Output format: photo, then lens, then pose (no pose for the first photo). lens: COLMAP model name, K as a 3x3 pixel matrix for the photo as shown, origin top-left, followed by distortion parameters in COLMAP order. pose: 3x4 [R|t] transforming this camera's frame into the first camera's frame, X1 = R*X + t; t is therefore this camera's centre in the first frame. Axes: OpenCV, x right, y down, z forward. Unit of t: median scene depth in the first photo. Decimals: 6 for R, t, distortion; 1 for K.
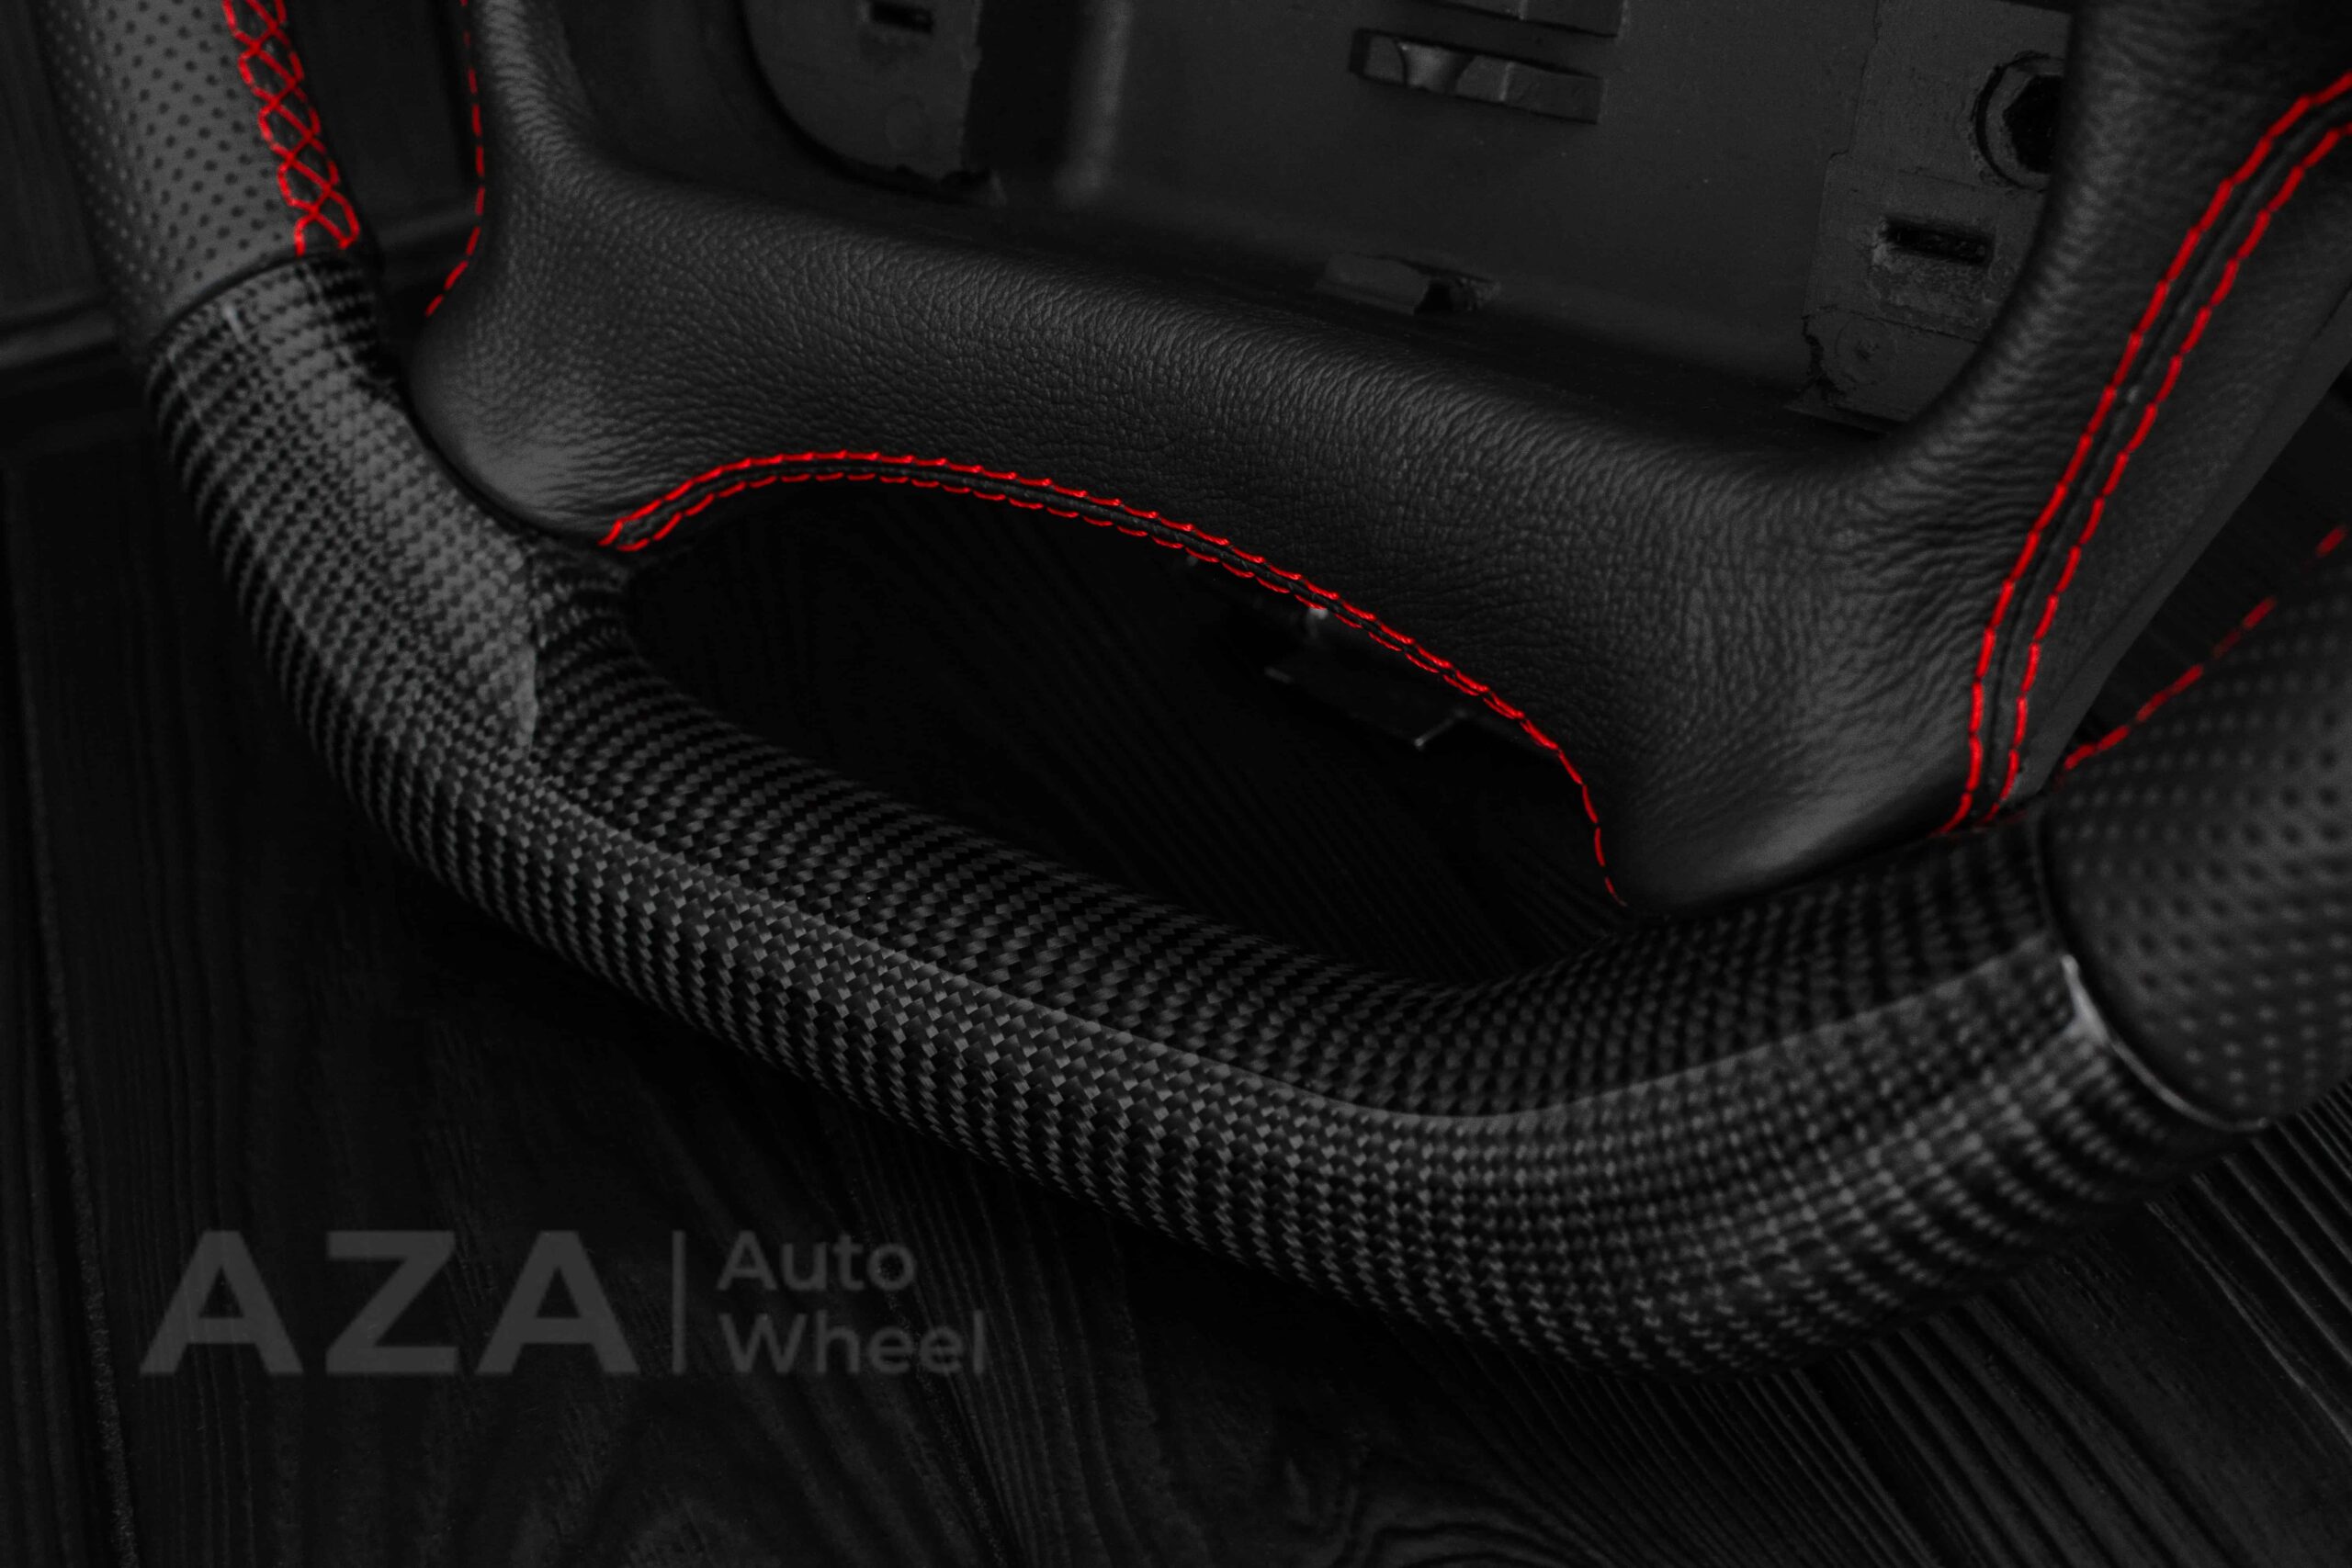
lens RADIAL K [[3577.3, 0, 1176.0], [0, 3577.3, 784.0], [0, 0, 1]] dist [-0.237340, 0.183961]
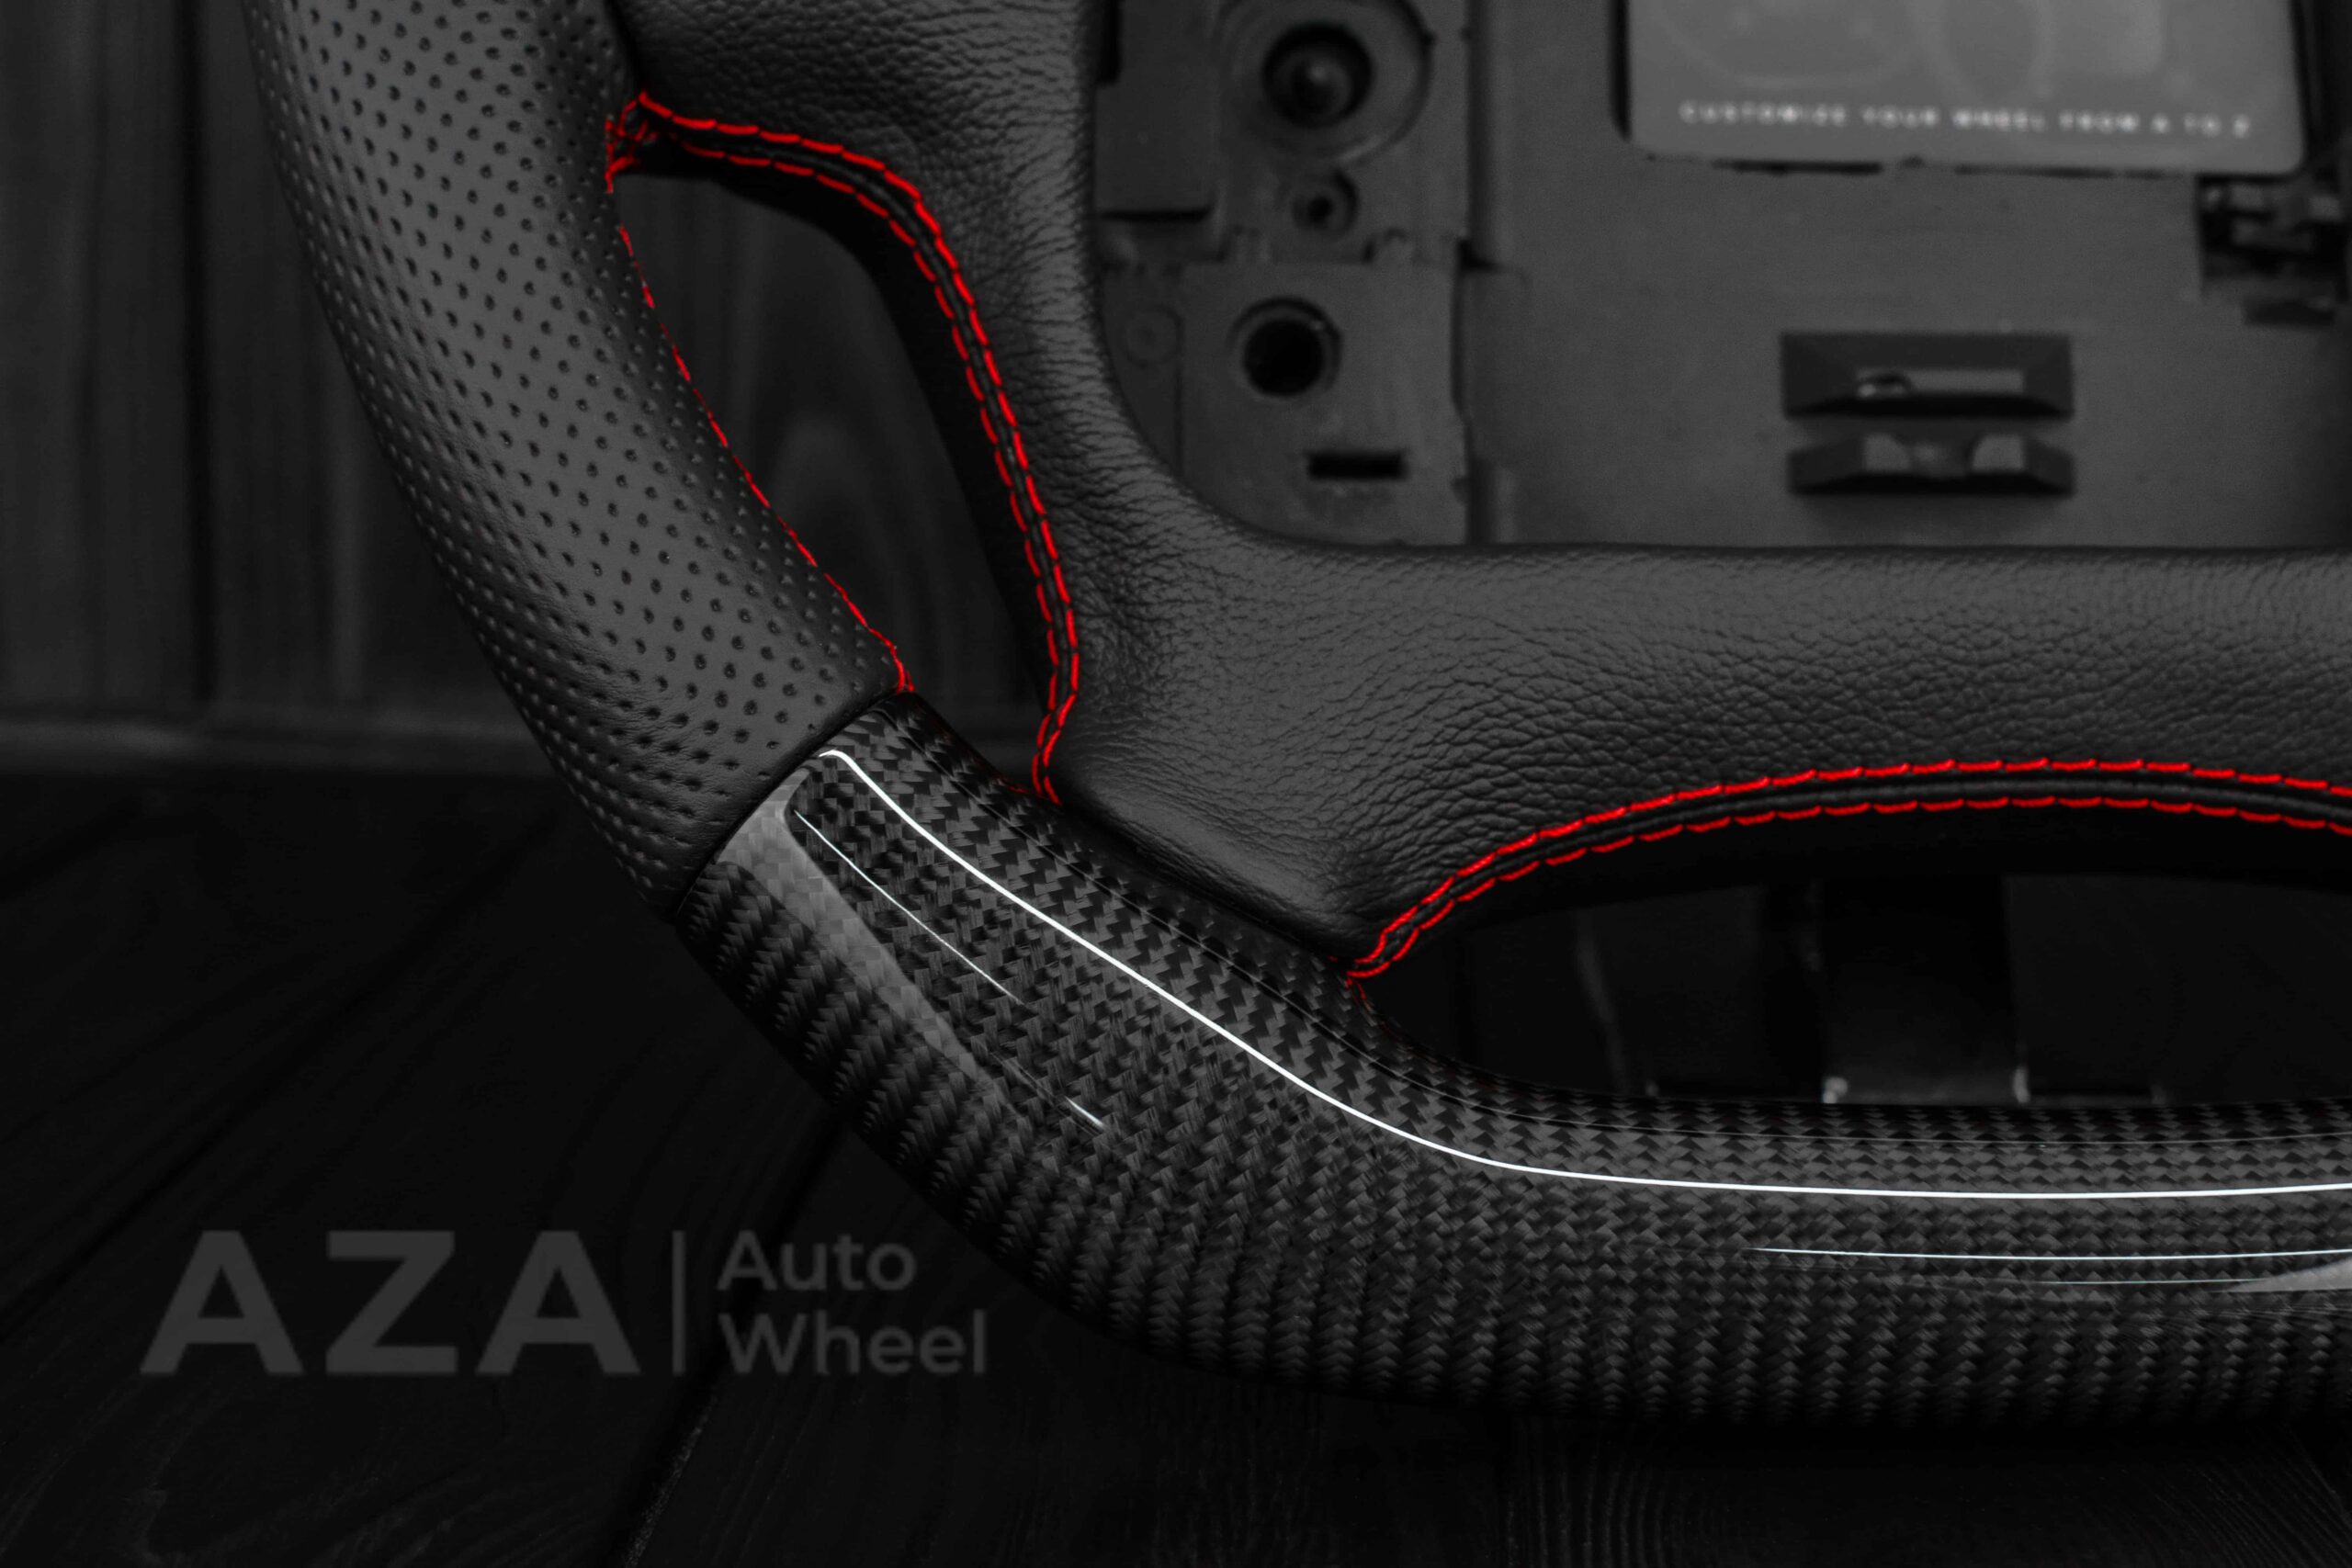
lens RADIAL K [[3577.3, 0, 1176.0], [0, 3577.3, 784.0], [0, 0, 1]] dist [-0.237340, 0.183961]
pose [[0.799027, -0.027073, 0.600685, -0.956734], [0.265246, 0.912406, -0.311706, 0.201539], [-0.539629, 0.408391, 0.736218, 0.492751]]
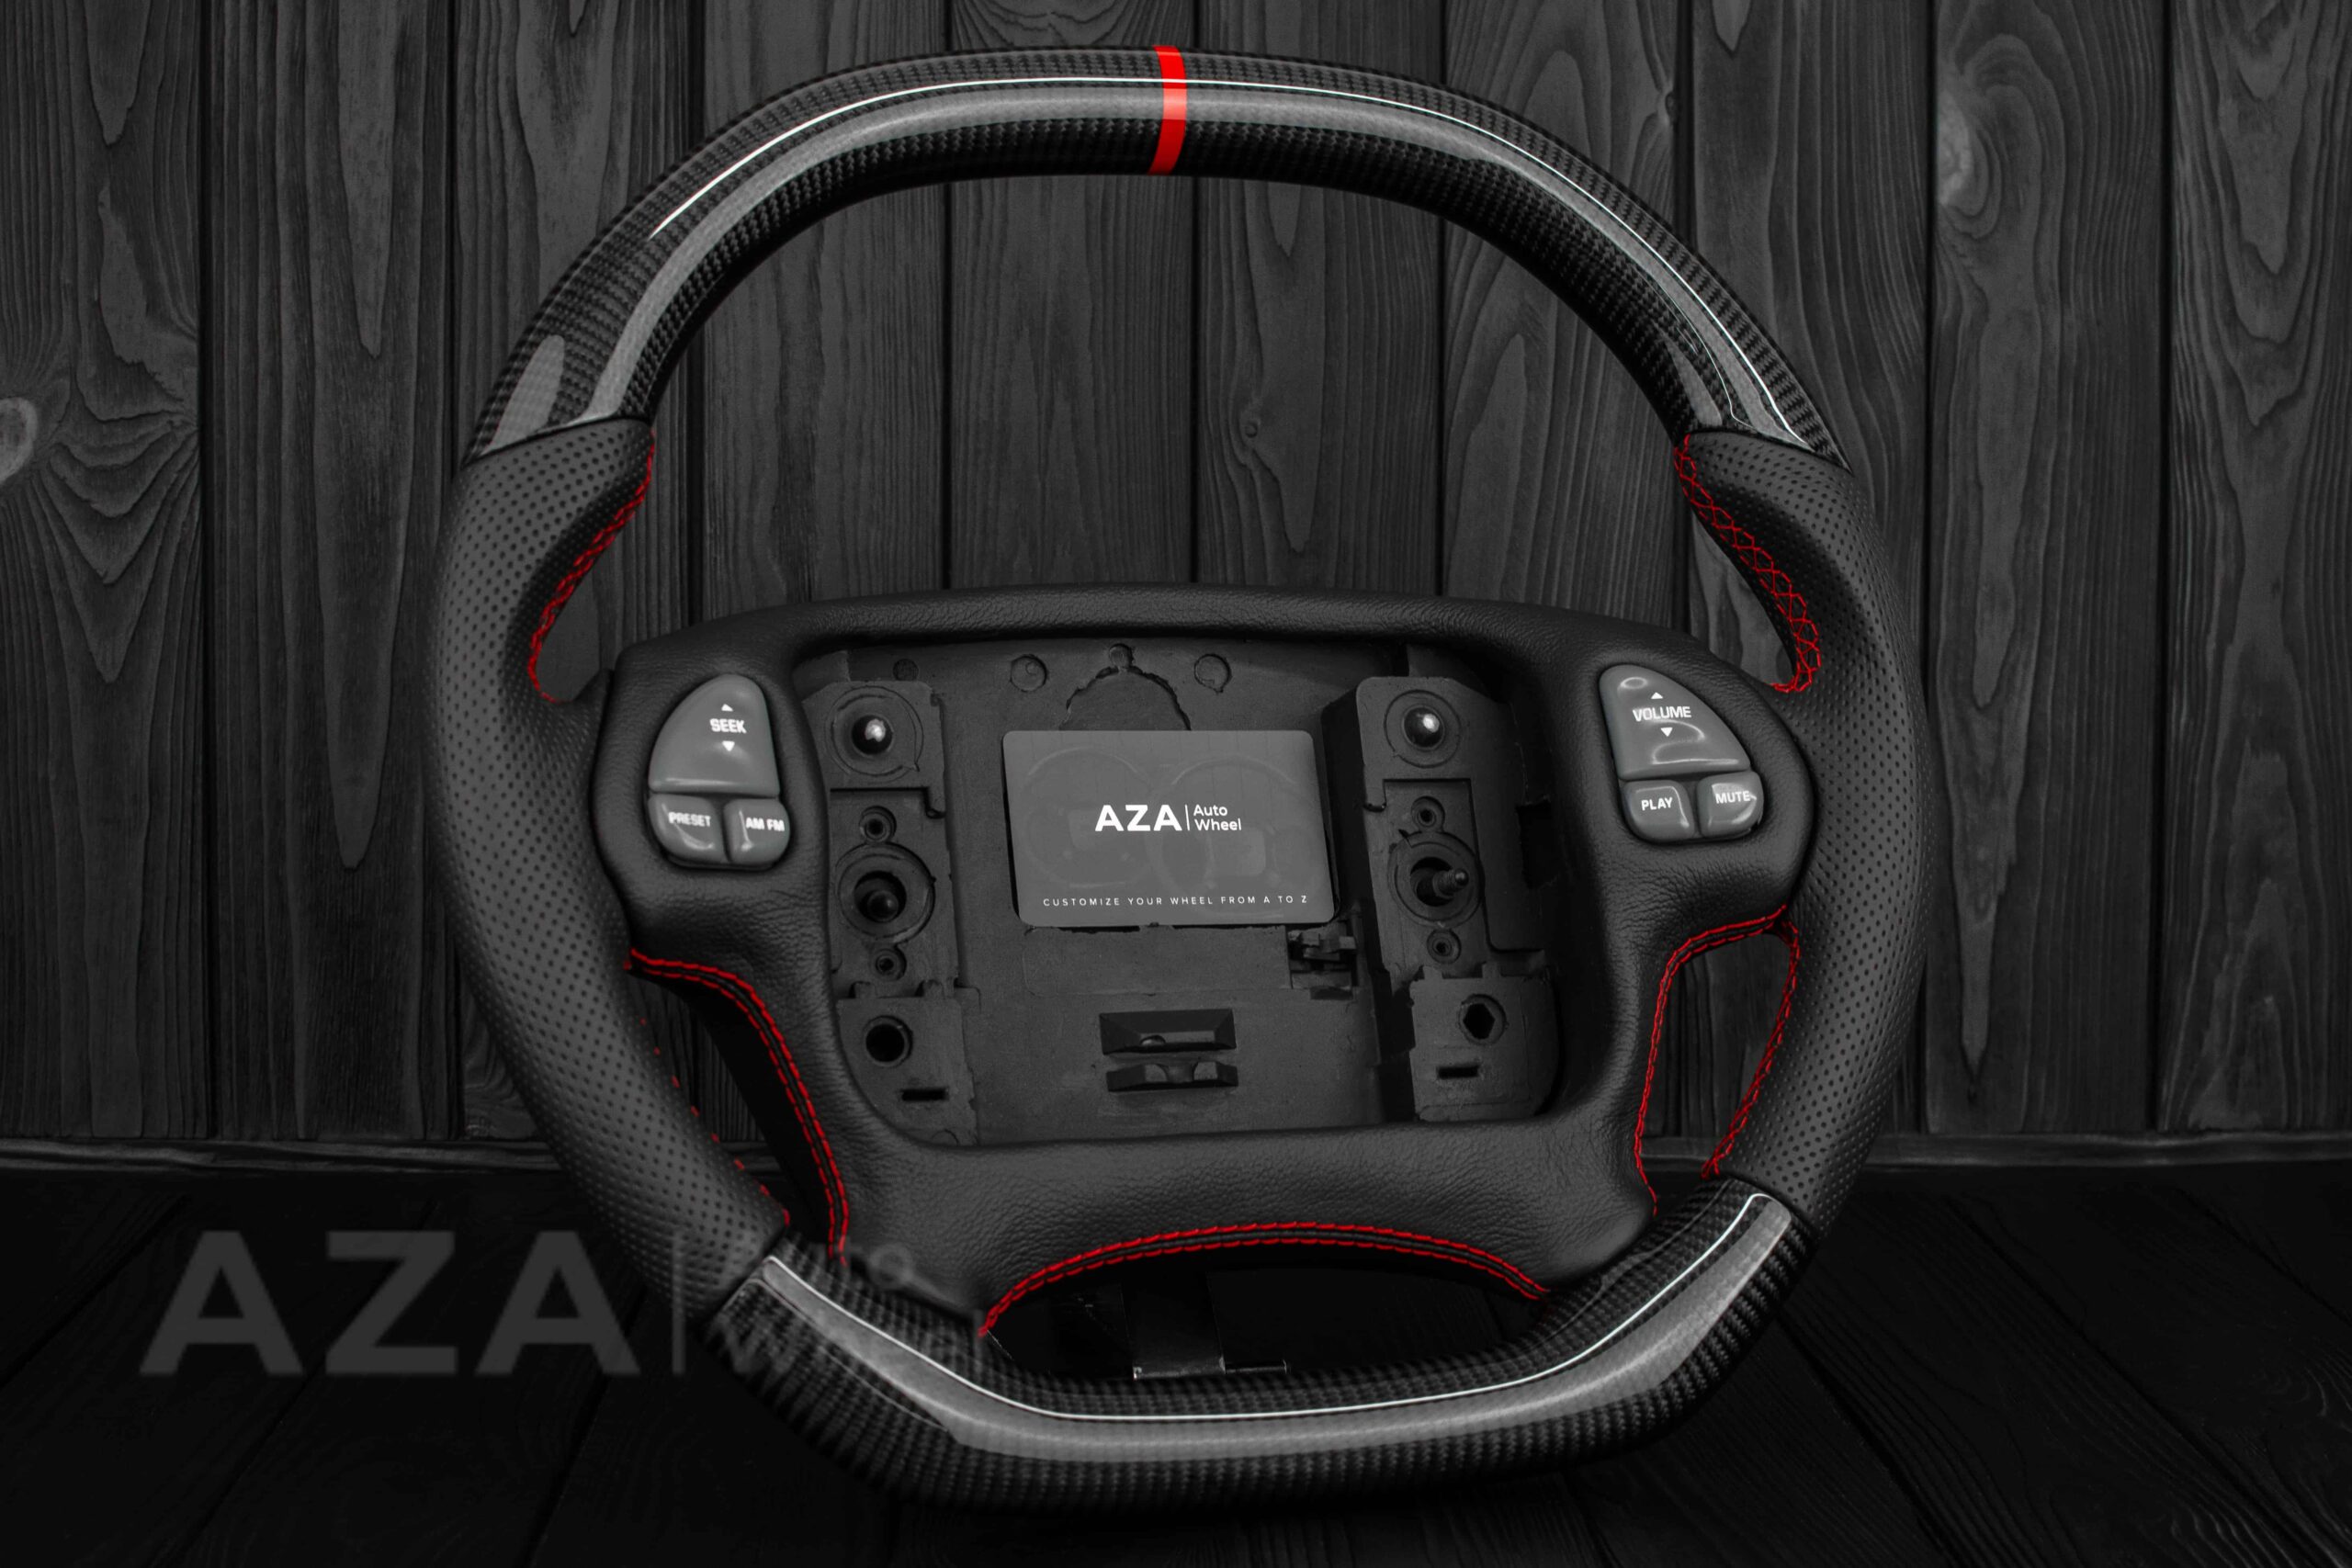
lens RADIAL K [[3605.8, 0, 1168.9], [0, 3605.8, 818.9], [0, 0, 1]] dist [-0.226874, 0.194145]
pose [[0.560929, 0.001565, 0.827863, -2.358293], [0.388426, 0.882598, -0.264851, 0.338058], [-0.731084, 0.470126, 0.494467, -0.273786]]
